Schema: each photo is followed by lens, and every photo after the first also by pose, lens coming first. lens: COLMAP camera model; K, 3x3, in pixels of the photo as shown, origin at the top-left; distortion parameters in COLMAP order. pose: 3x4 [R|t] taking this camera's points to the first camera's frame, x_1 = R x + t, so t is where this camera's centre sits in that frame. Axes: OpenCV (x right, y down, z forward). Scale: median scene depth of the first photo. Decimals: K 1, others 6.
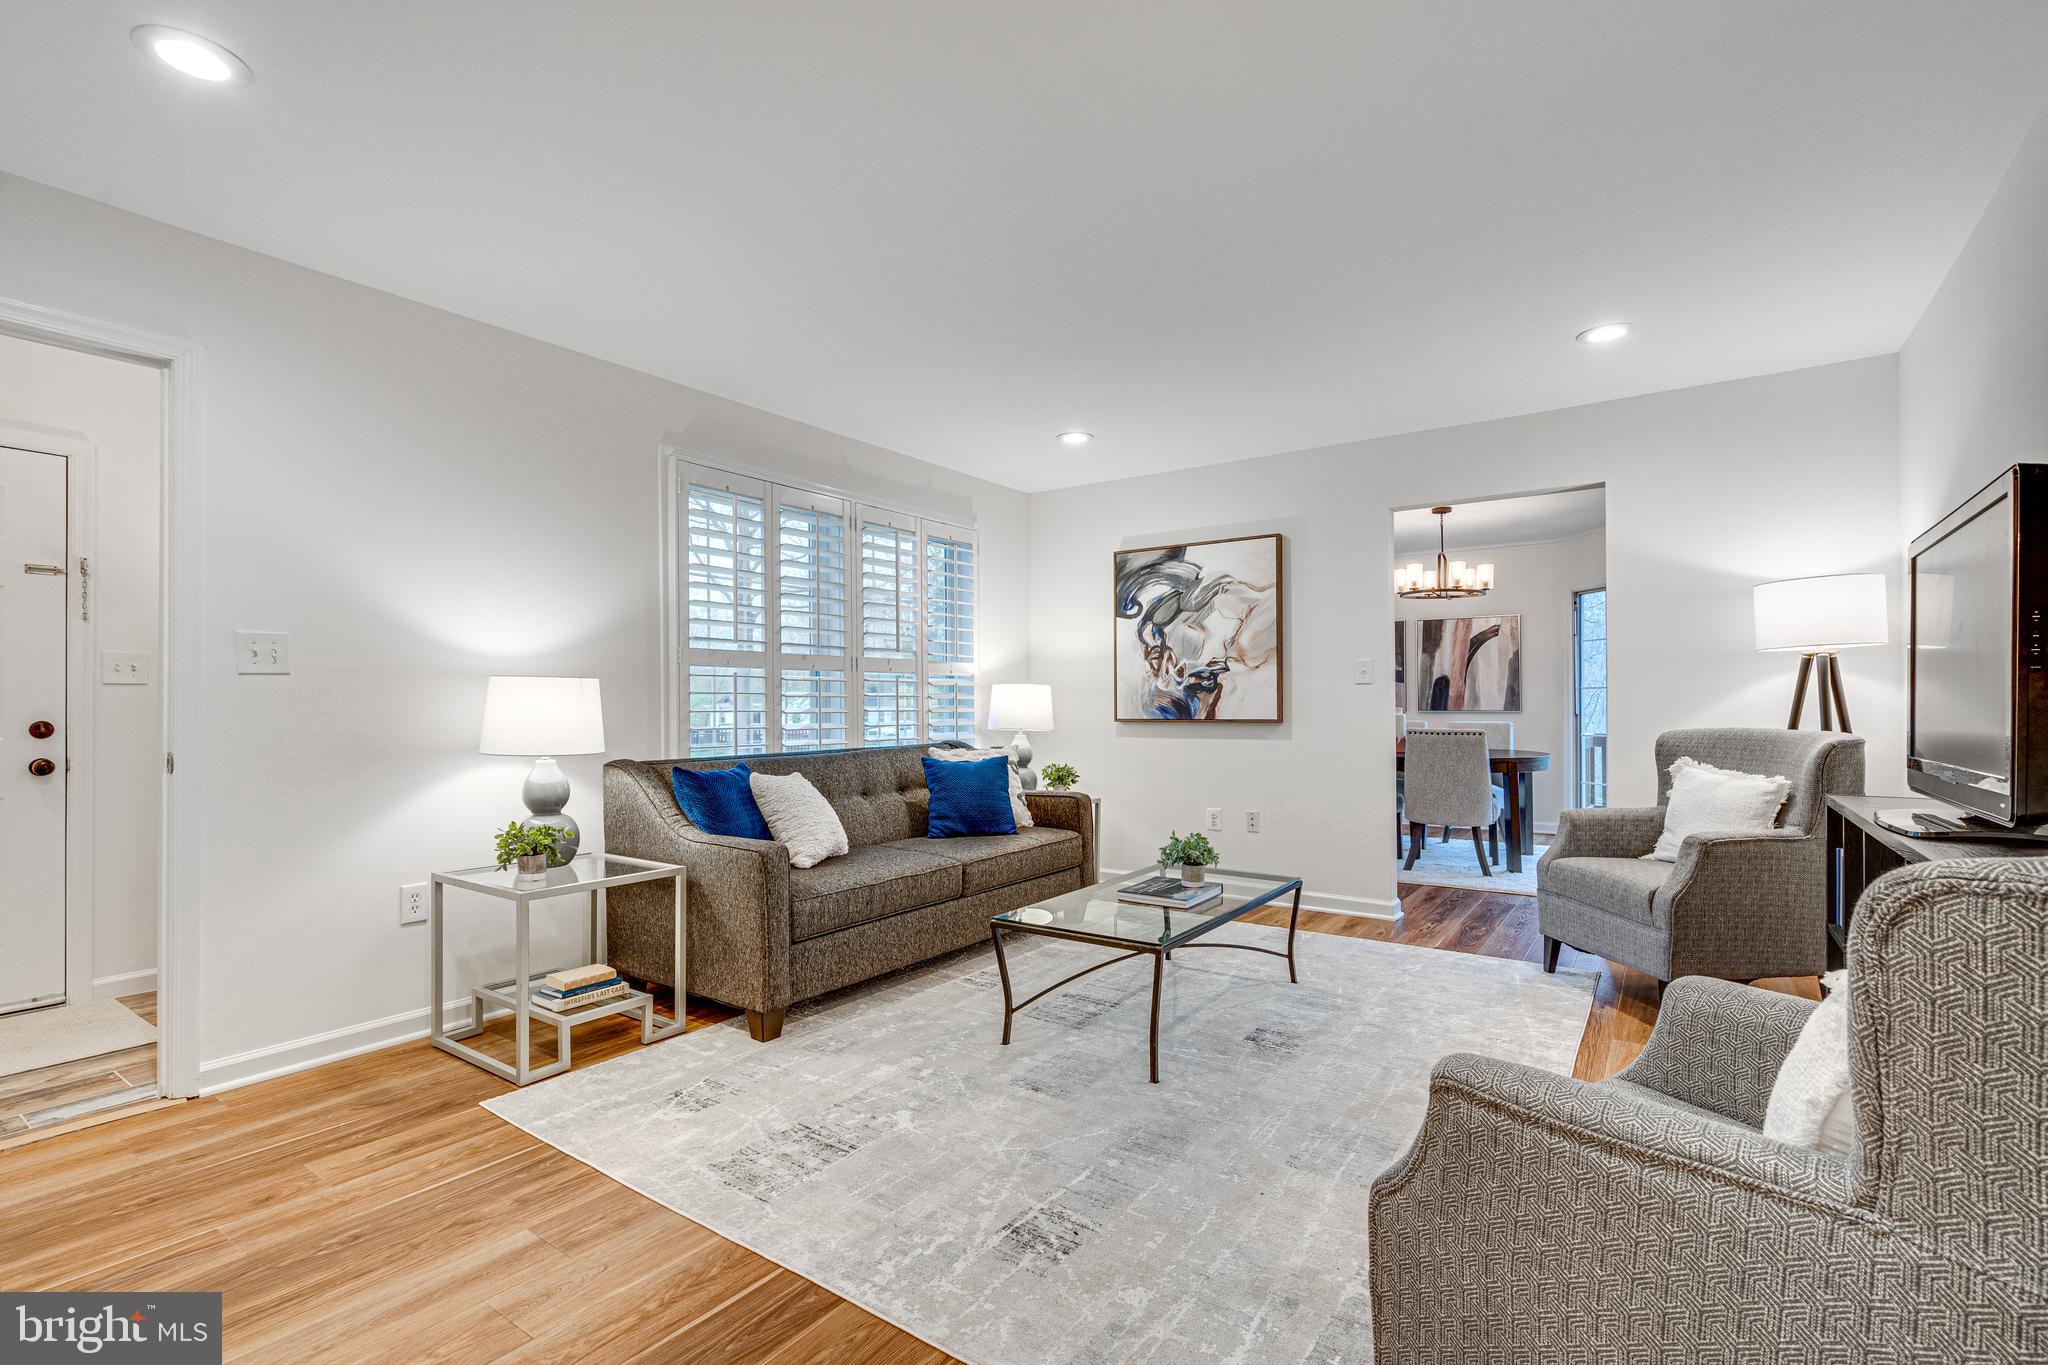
lens RADIAL K [[960.0, 0, 1024.2], [0, 960.0, 699.0], [0, 0, 1]] dist [-0.001440, 0.001082]
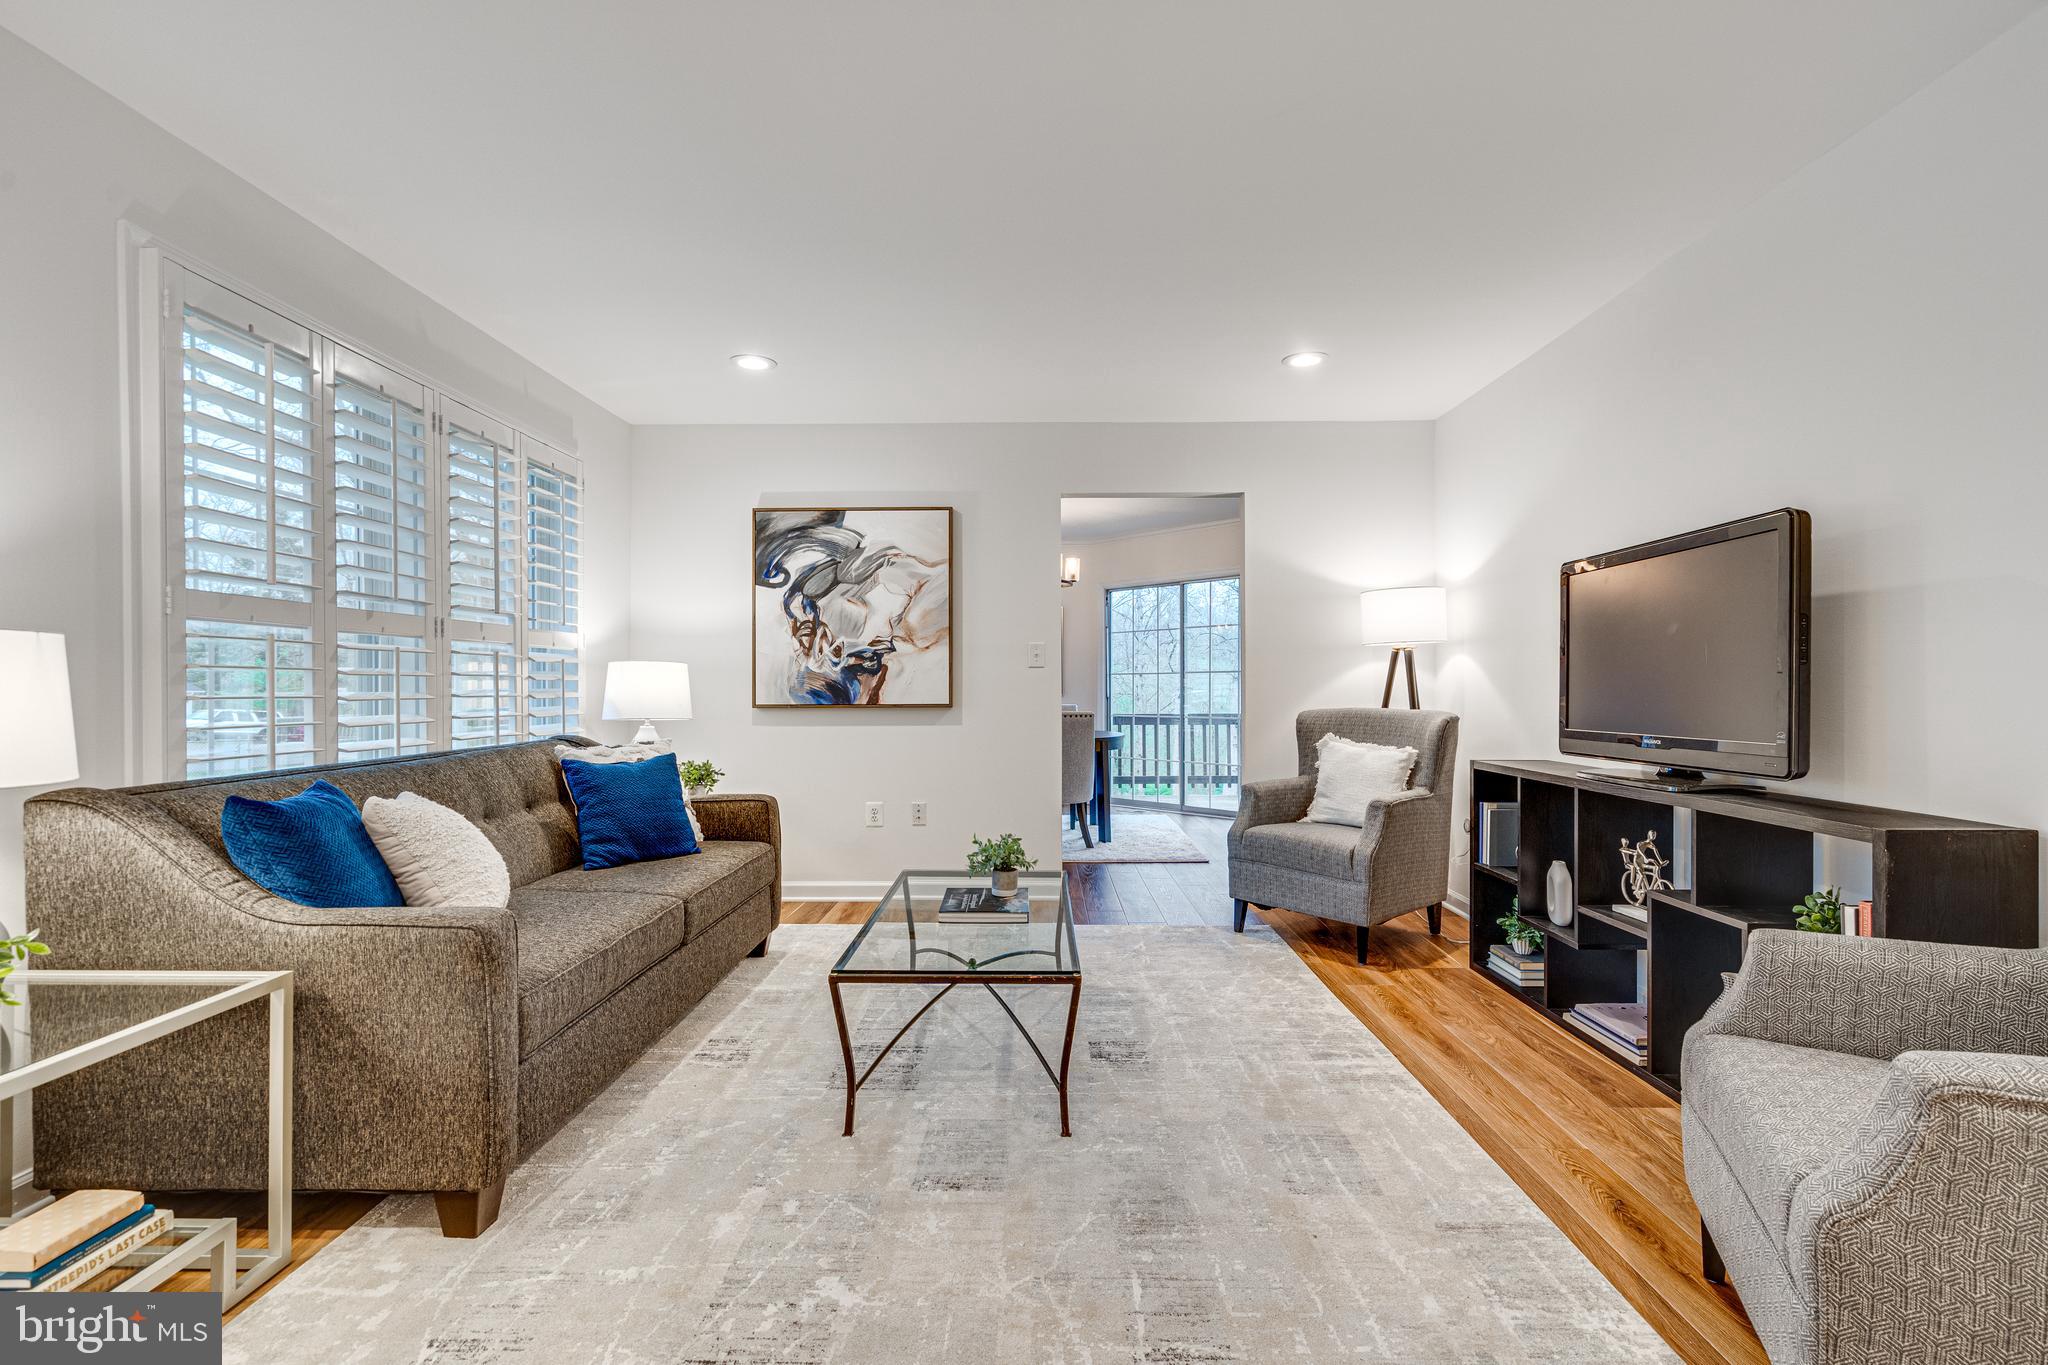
lens RADIAL K [[949.4, 0, 1040.9], [0, 949.4, 686.8], [0, 0, 1]] dist [-0.001802, 0.001048]
pose [[0.817942, 0.002627, 0.575295, -0.225293], [-0.004760, 0.999986, 0.002203, 0.002341], [-0.575282, -0.004540, 0.817943, 0.206581]]
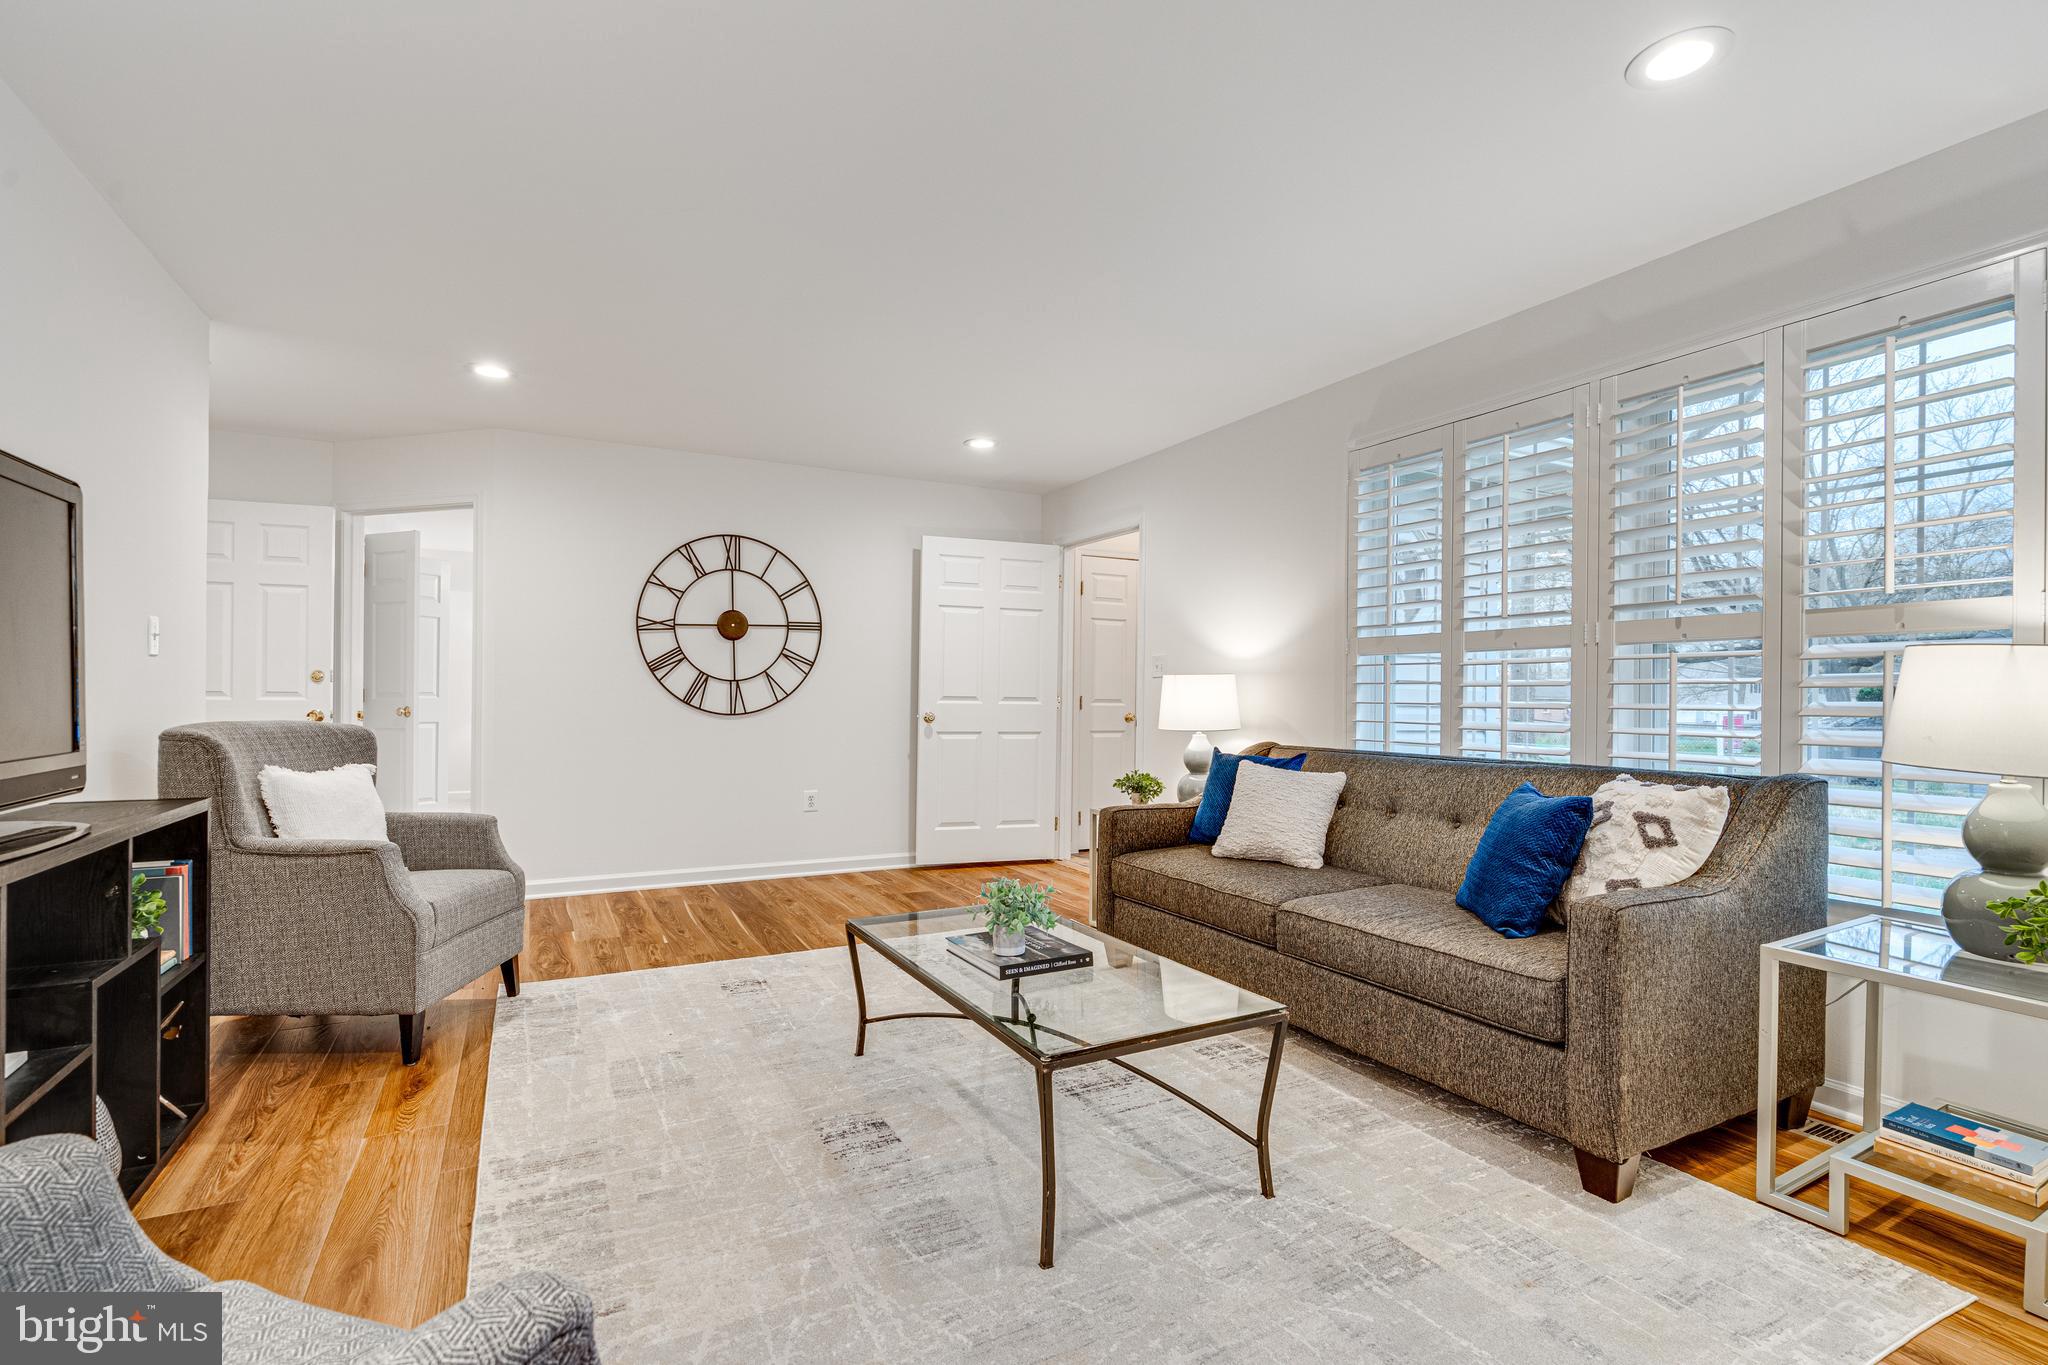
lens RADIAL K [[940.5, 0, 1020.1], [0, 940.5, 695.3], [0, 0, 1]] dist [-0.002679, -0.000298]
pose [[-0.461141, 0.005584, -0.887309, 0.596798], [-0.003201, 0.999963, 0.007957, 0.000395], [0.887321, 0.006510, -0.461107, 1.009259]]
